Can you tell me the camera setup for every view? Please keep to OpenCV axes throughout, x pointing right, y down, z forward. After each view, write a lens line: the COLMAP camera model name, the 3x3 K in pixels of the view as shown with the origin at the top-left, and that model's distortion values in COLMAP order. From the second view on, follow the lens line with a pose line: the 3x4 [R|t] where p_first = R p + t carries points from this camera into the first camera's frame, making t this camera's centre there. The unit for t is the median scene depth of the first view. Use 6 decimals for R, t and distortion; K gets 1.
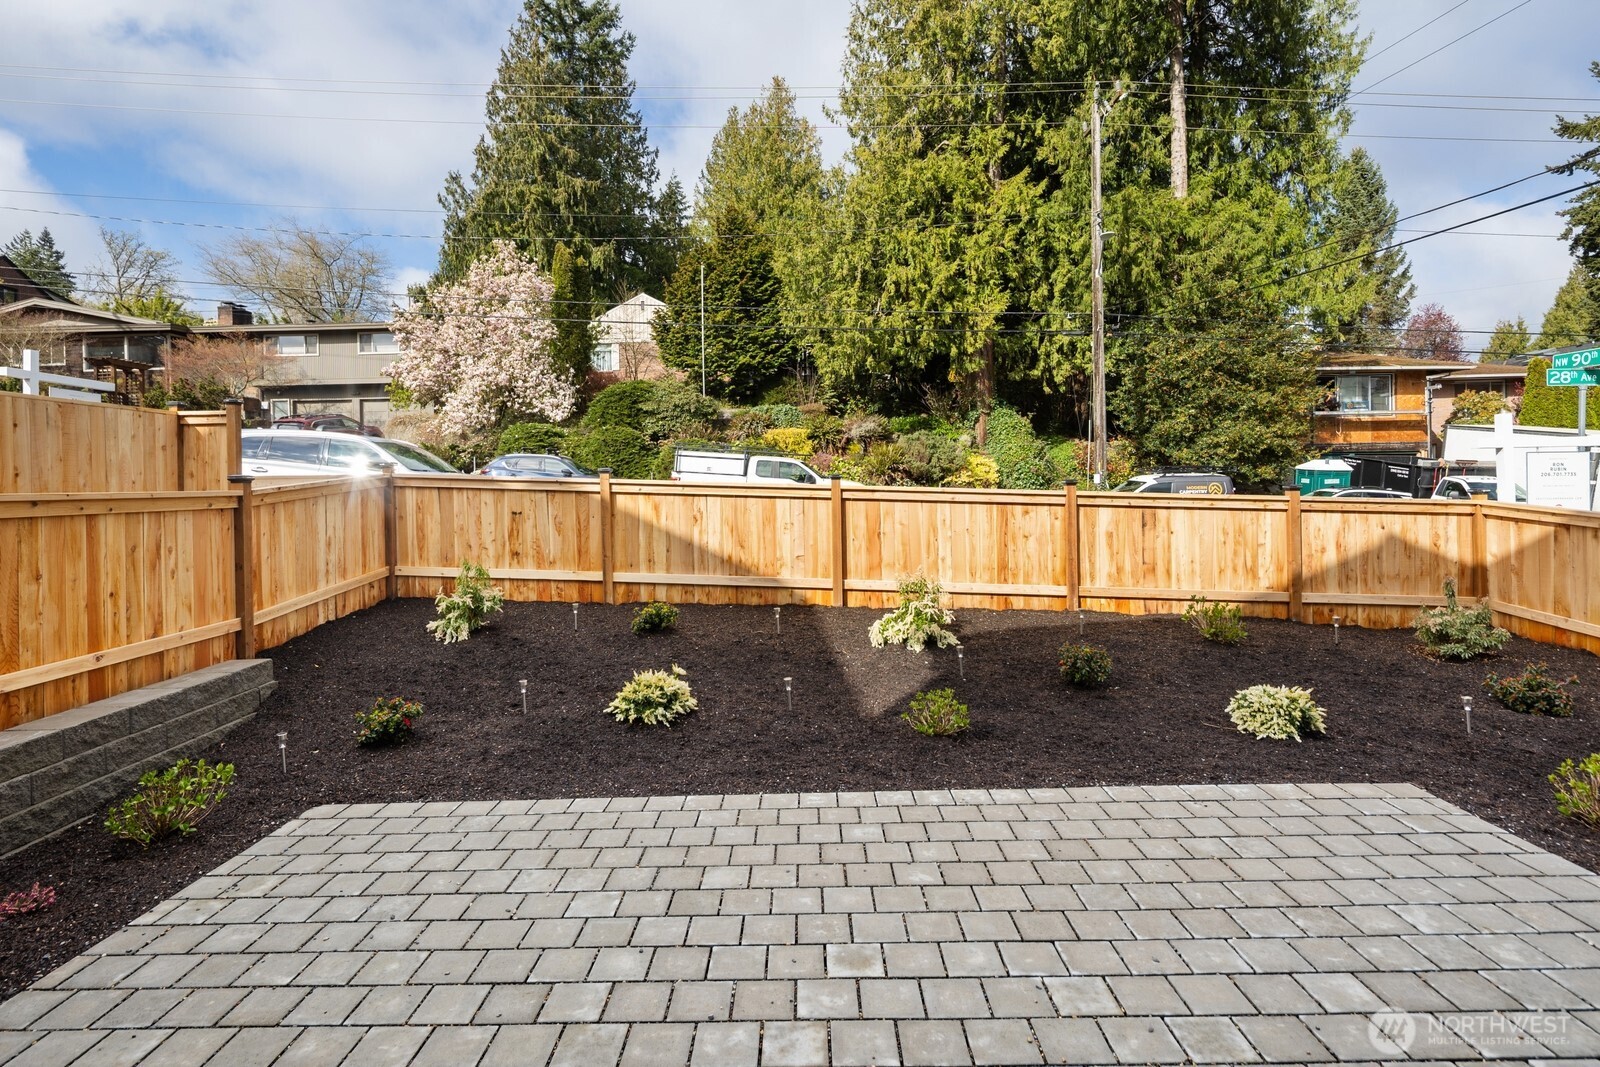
lens RADIAL K [[783.4, 0, 787.1], [0, 783.4, 493.0], [0, 0, 1]] dist [0.005310, -0.002872]
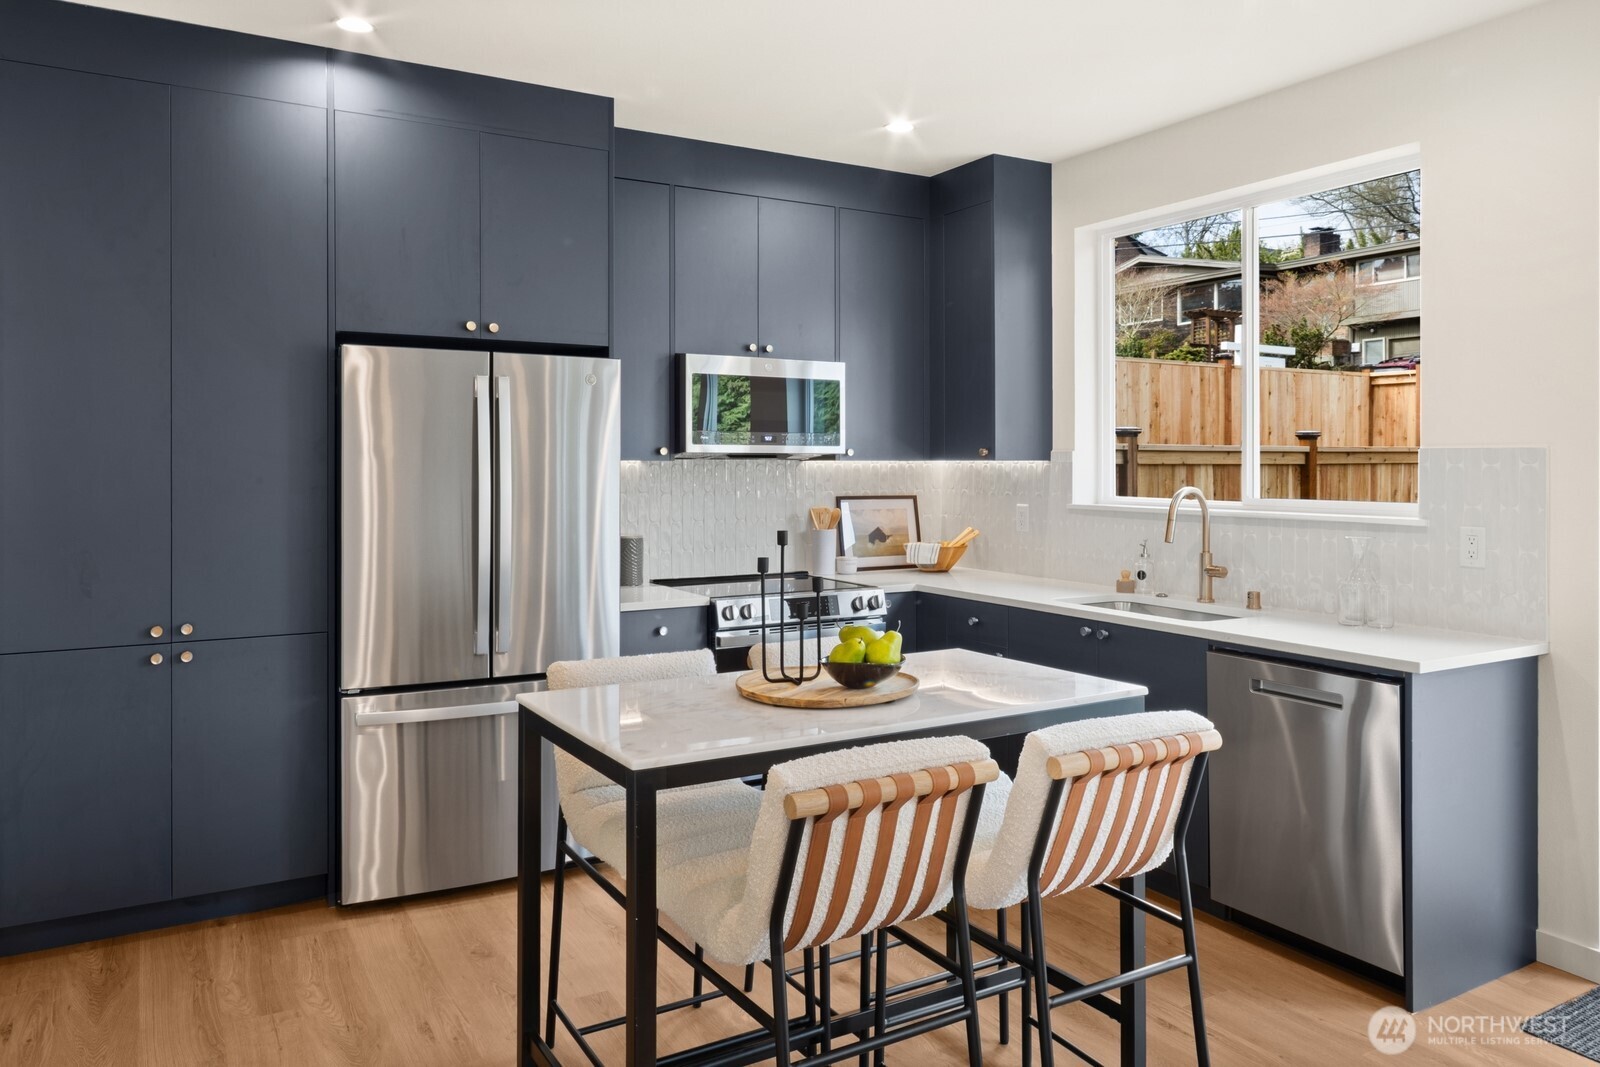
lens RADIAL K [[1117.0, 0, 797.3], [0, 1117.0, 458.7], [0, 0, 1]] dist [0.005317, -0.013316]
pose [[0.522658, 0.016430, -0.852384, 0.033664], [-0.016007, 0.999827, 0.009457, 0.003114], [0.852392, 0.008701, 0.522830, -0.137479]]
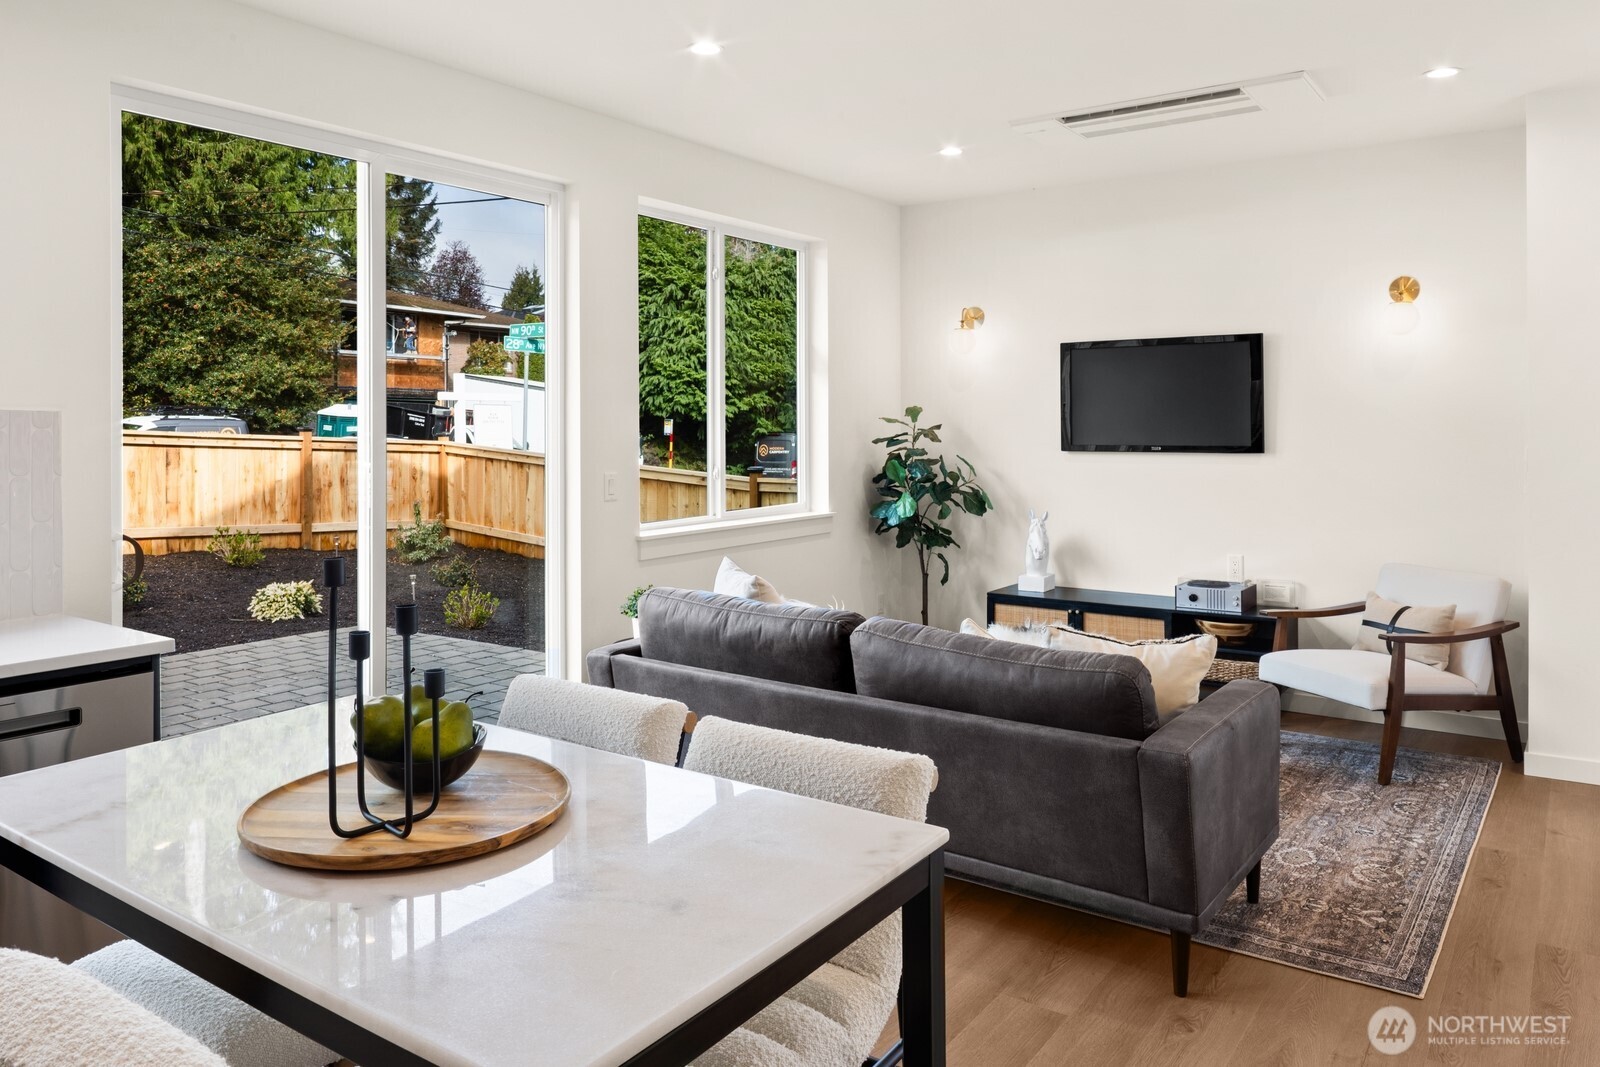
lens RADIAL K [[1117.0, 0, 796.1], [0, 1117.0, 416.2], [0, 0, 1]] dist [0.005317, -0.013316]
pose [[0.561044, 0.025700, 0.827387, -0.079996], [-0.003402, 0.999581, -0.028742, 0.005355], [-0.827779, 0.013311, 0.560897, -0.133931]]
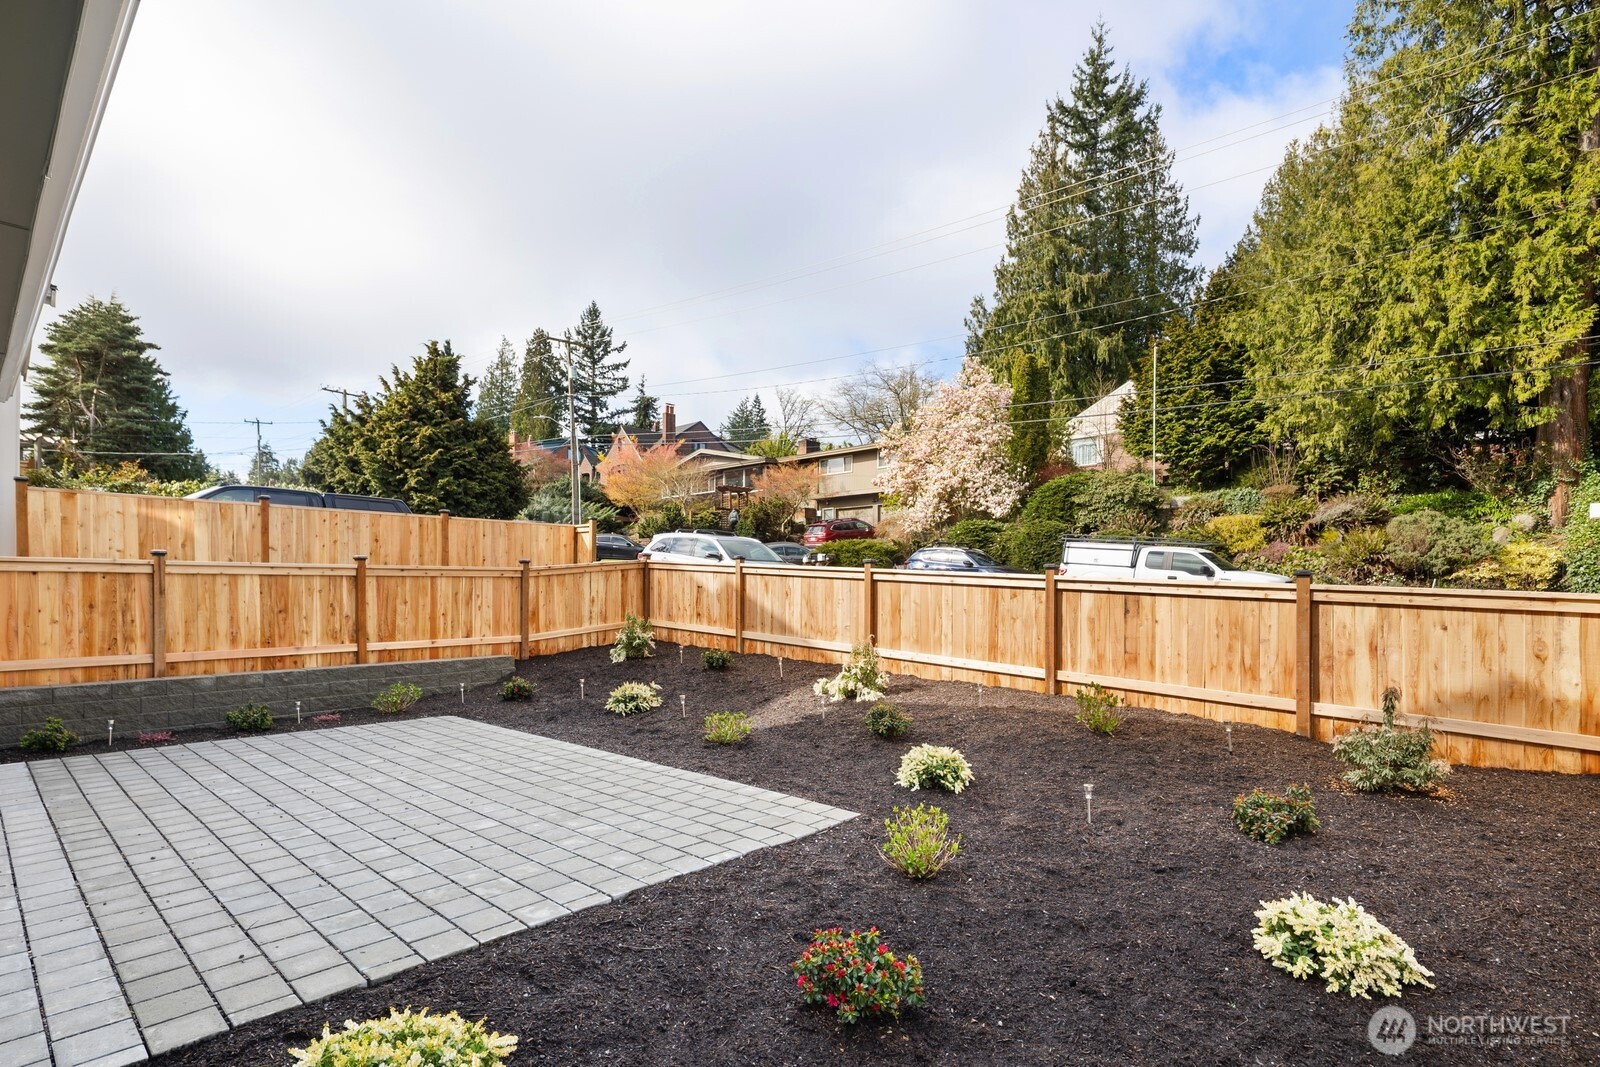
lens RADIAL K [[783.4, 0, 799.8], [0, 783.4, 588.7], [0, 0, 1]] dist [0.005310, -0.002872]
pose [[0.746777, 0.021600, -0.664723, 0.231899], [-0.021585, 0.999733, 0.008237, 0.003974], [0.664724, 0.008197, 0.747044, 0.009835]]
